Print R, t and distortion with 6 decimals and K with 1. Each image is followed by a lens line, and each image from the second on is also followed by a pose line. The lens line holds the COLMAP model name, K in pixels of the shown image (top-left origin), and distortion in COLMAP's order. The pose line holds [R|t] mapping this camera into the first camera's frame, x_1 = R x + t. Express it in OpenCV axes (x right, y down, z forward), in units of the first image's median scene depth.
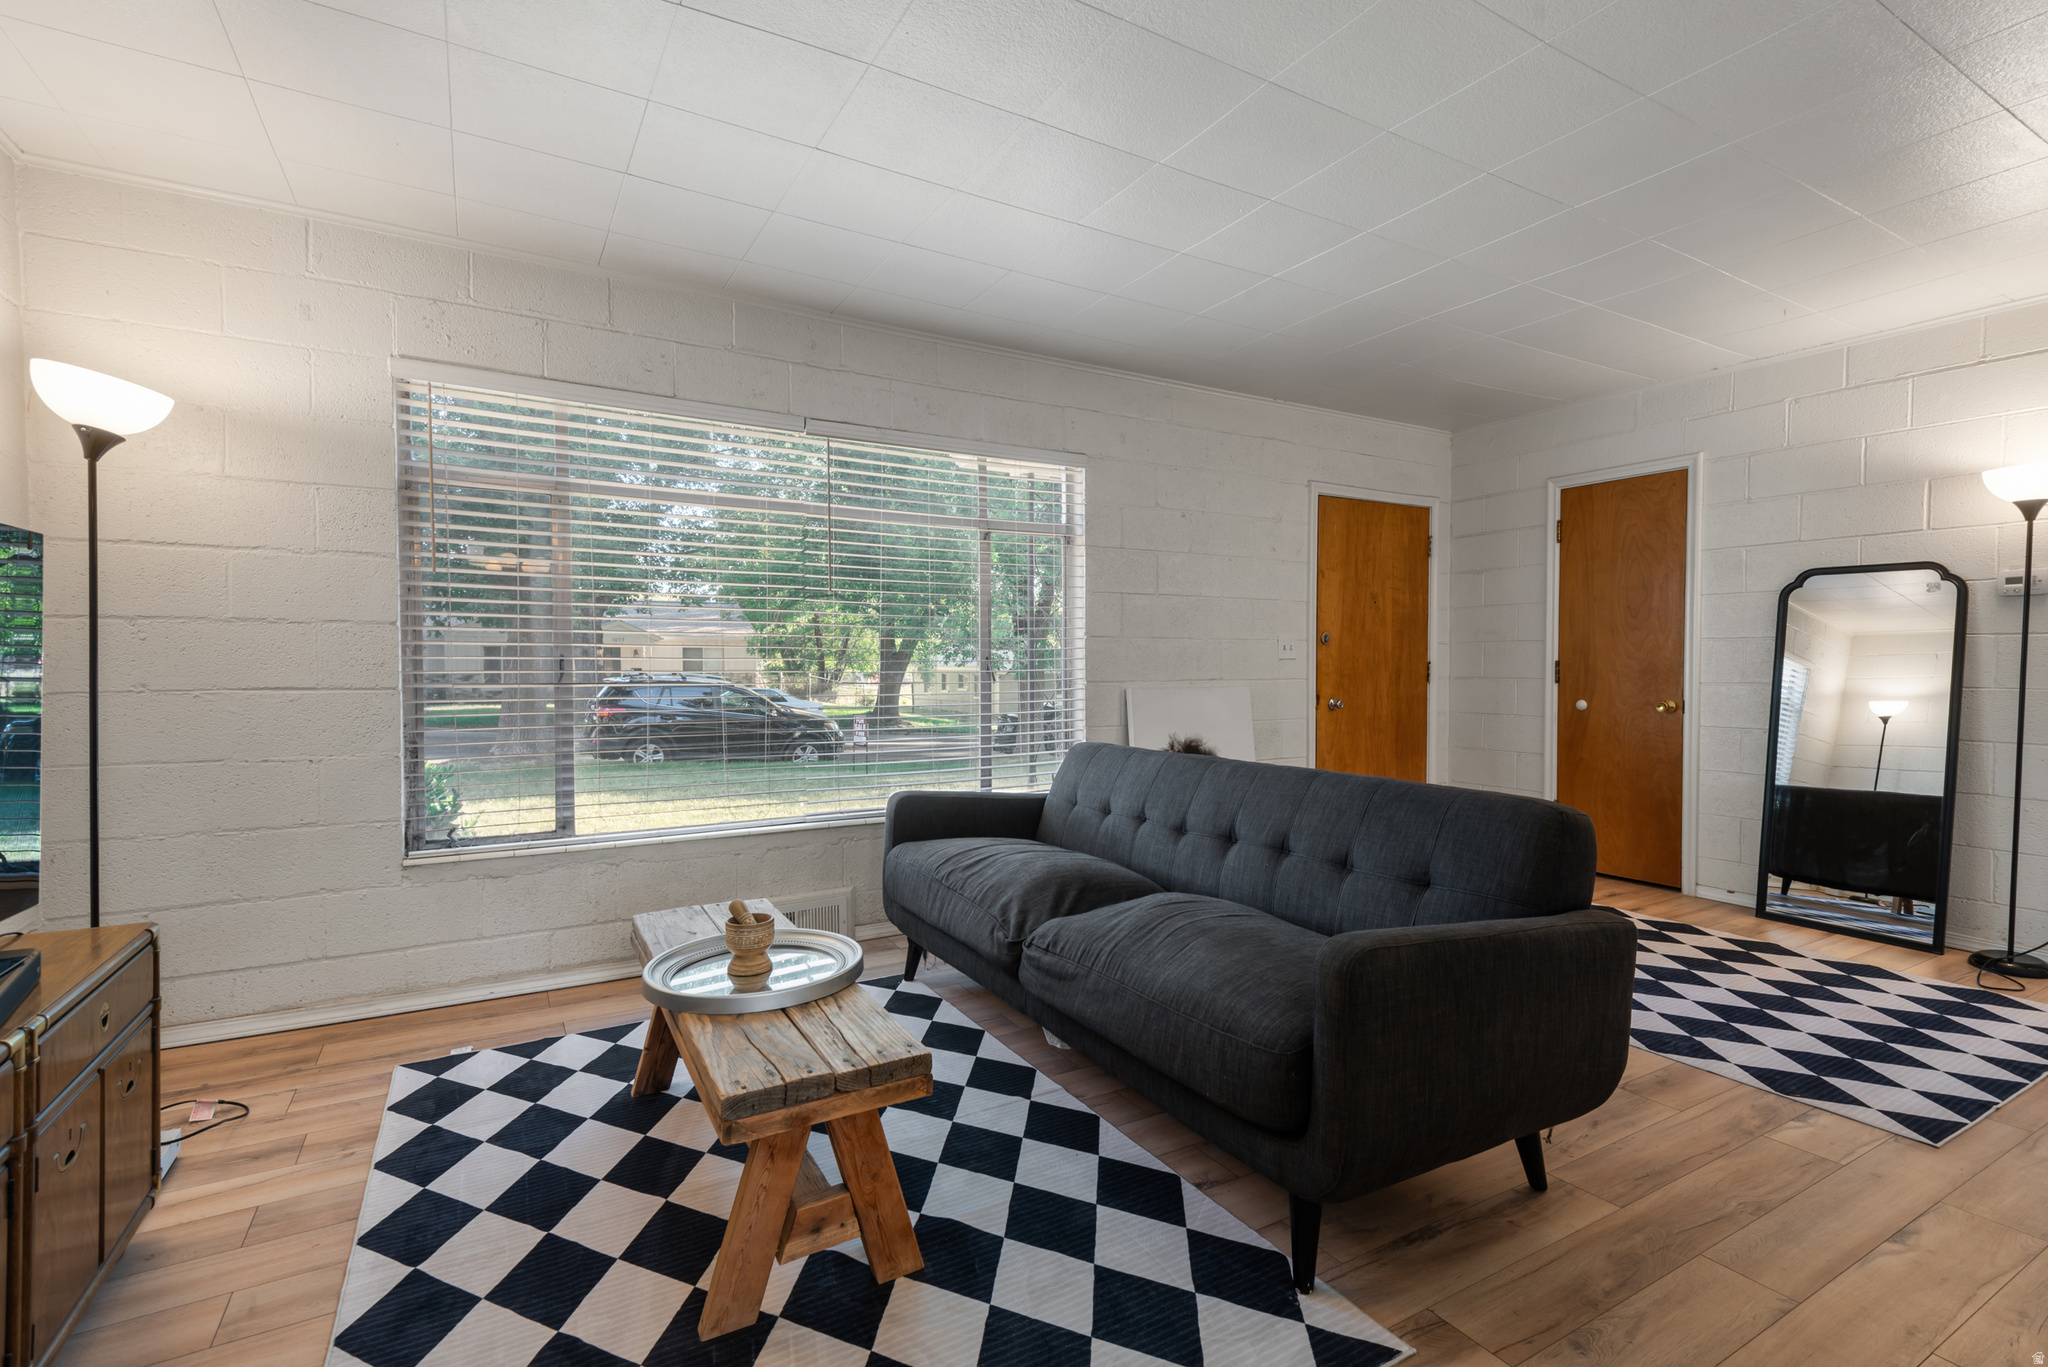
lens RADIAL K [[940.0, 0, 1023.1], [0, 940.0, 698.4], [0, 0, 1]] dist [0.029336, -0.017549]
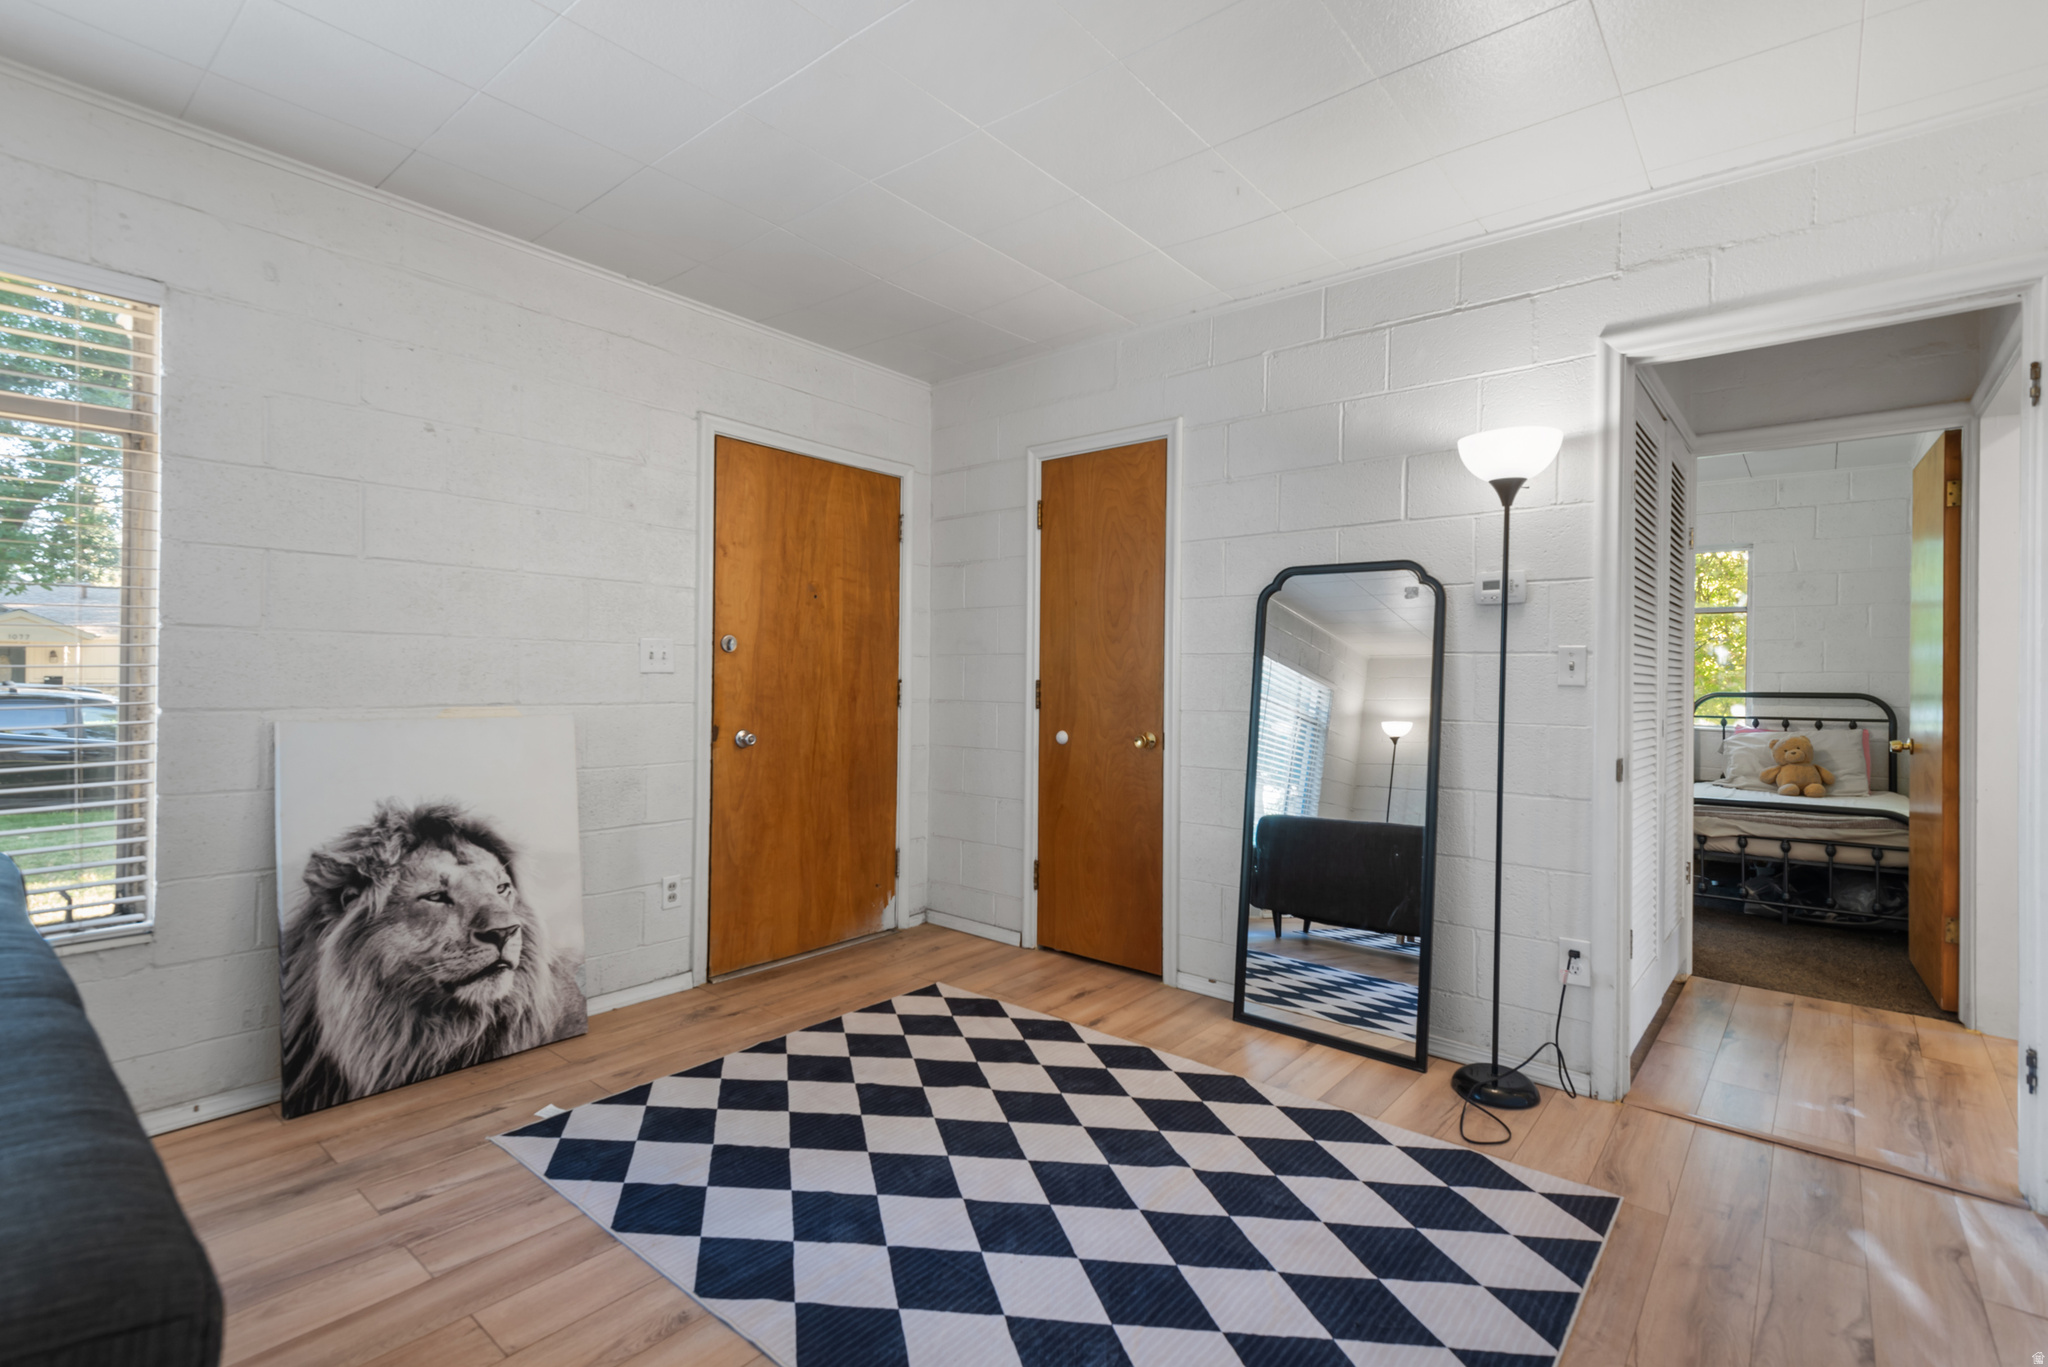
lens RADIAL K [[940.0, 0, 1023.1], [0, 940.0, 698.4], [0, 0, 1]] dist [0.029336, -0.017549]
pose [[0.938264, 0.004096, 0.345895, 0.285622], [0.001769, 0.999860, -0.016638, -0.012003], [-0.345914, 0.016223, 0.938126, 0.280664]]
